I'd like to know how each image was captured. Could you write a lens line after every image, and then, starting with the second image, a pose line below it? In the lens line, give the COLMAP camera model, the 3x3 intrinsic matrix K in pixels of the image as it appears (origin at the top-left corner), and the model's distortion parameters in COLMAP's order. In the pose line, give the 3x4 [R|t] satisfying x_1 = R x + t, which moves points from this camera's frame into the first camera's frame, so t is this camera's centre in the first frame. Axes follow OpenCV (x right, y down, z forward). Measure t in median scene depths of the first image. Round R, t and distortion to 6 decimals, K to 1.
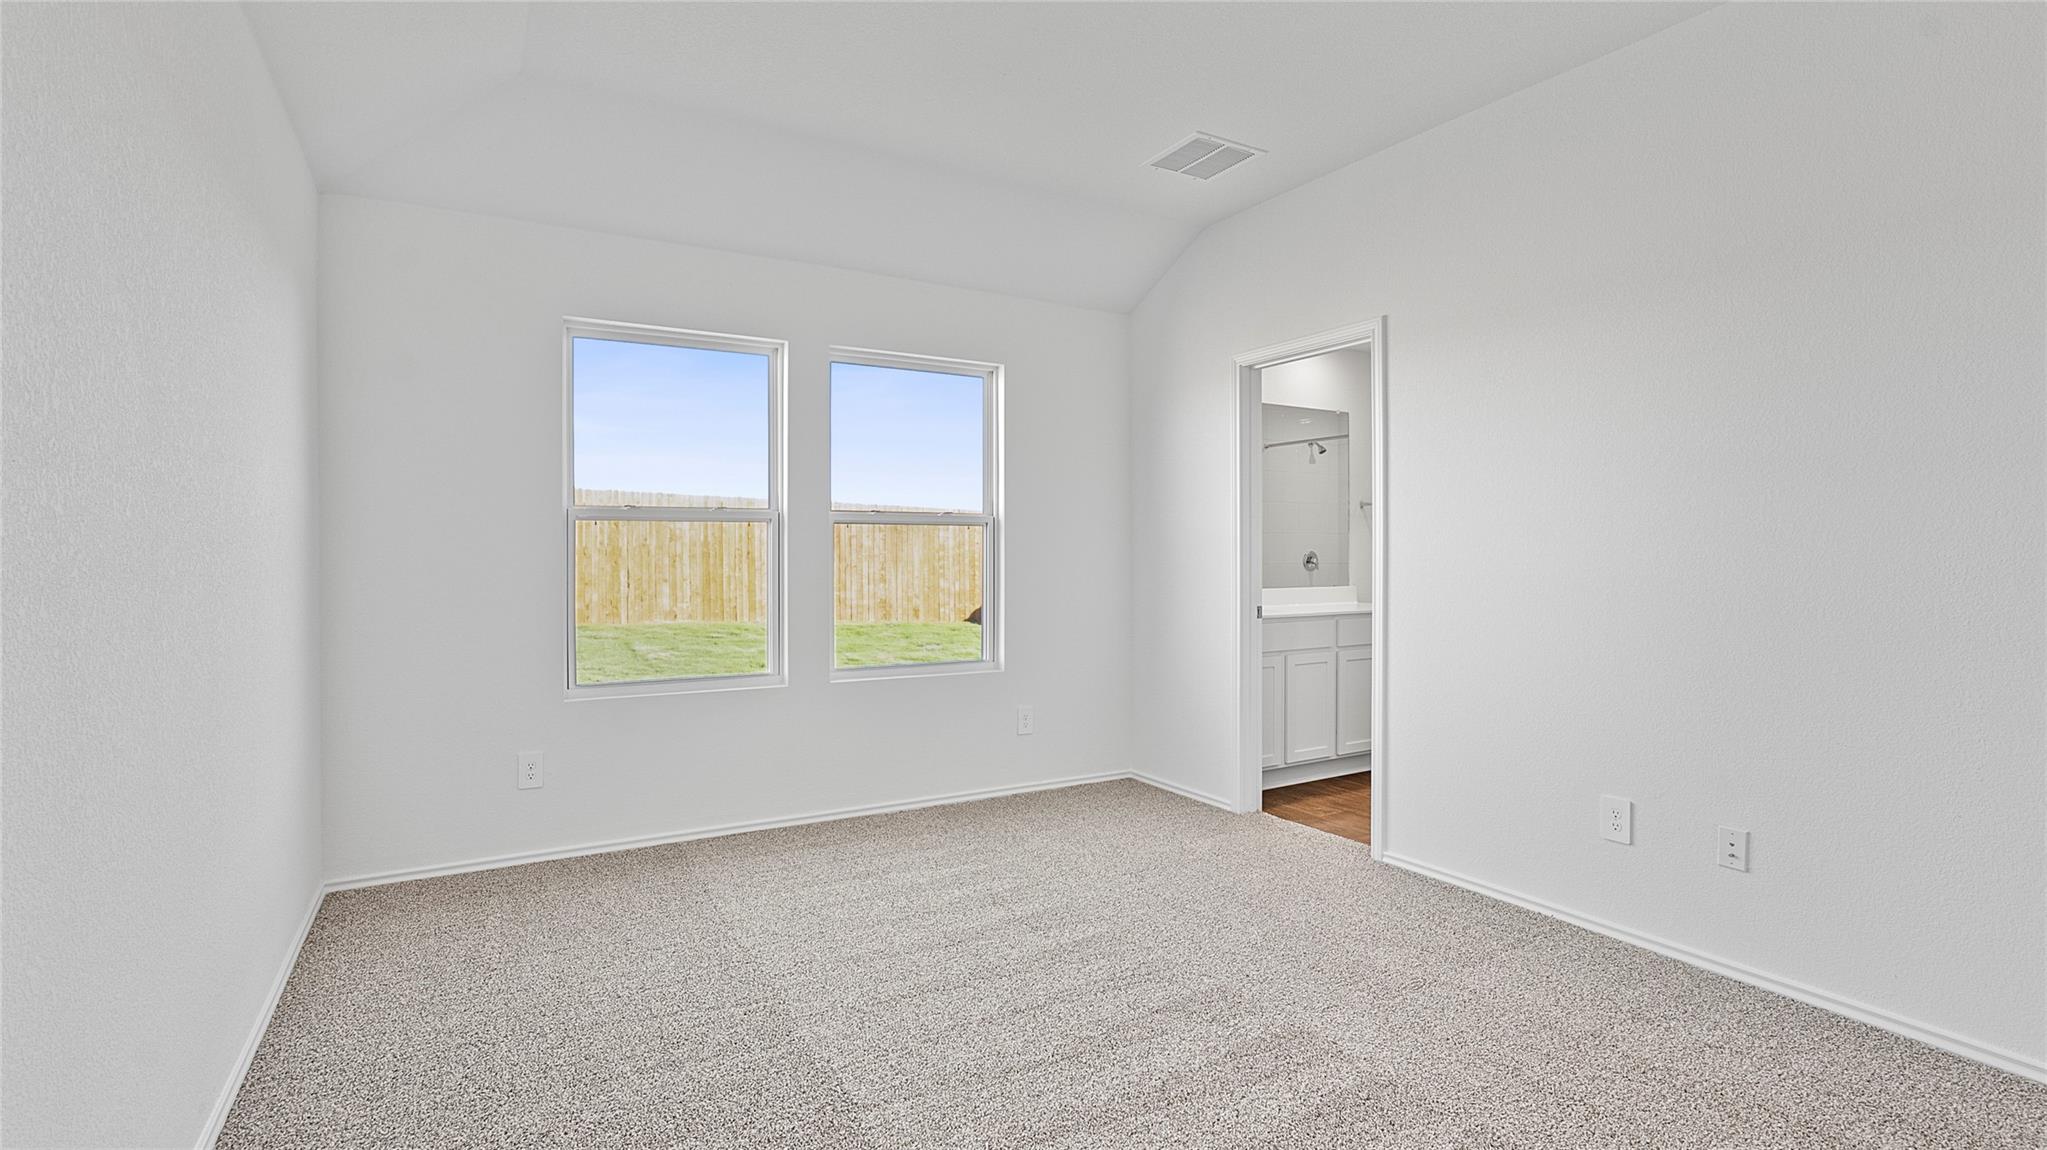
lens RADIAL K [[956.5, 0, 1023.5], [0, 956.5, 575.0], [0, 0, 1]] dist [-0.070232, 0.020752]
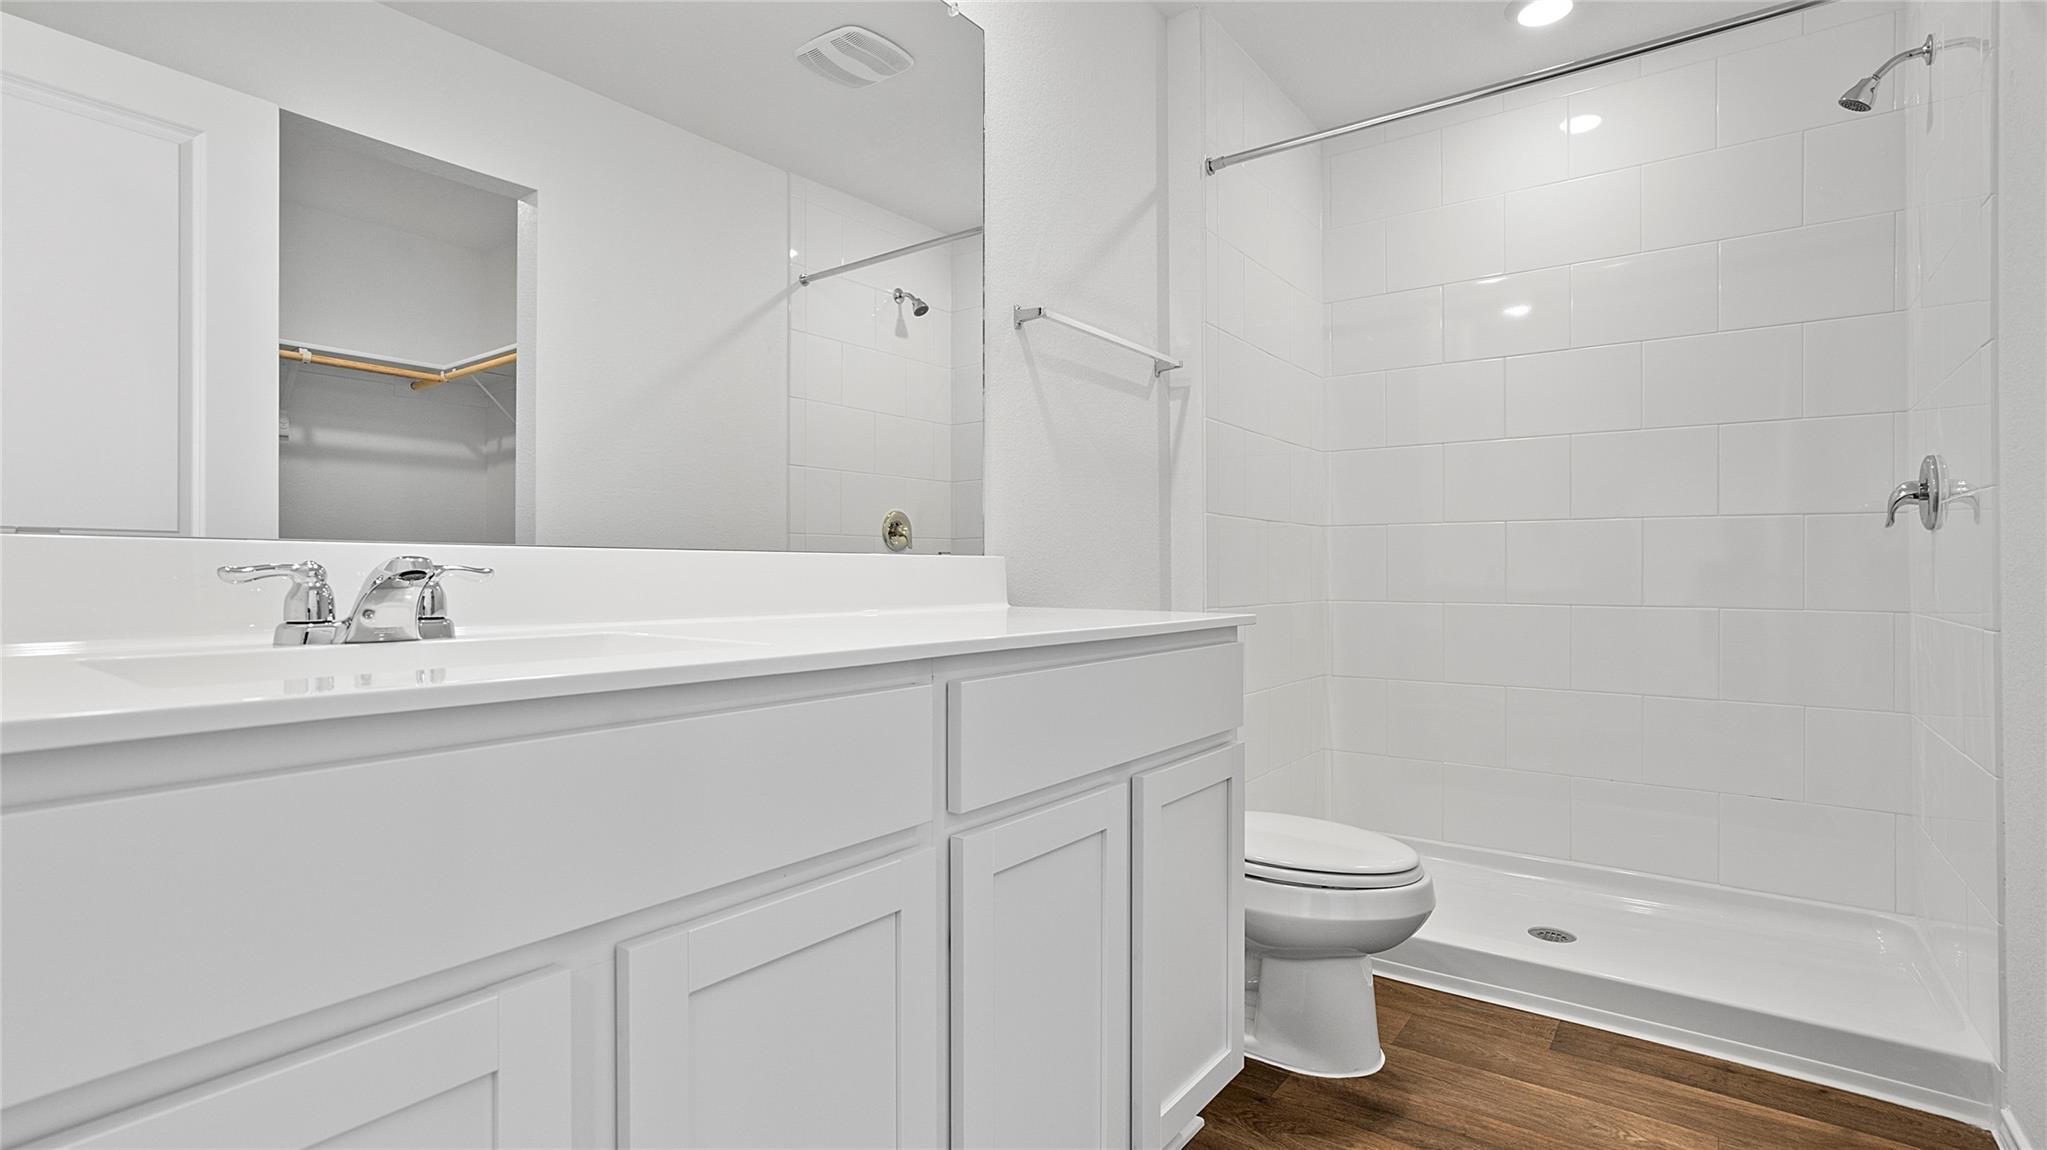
lens RADIAL K [[956.5, 0, 1023.5], [0, 956.5, 575.0], [0, 0, 1]] dist [-0.070232, 0.020752]
pose [[0.922682, 0.004076, 0.385541, 0.224532], [0.006639, 0.999628, -0.026457, 0.027094], [-0.385505, 0.026971, 0.922311, 0.679683]]
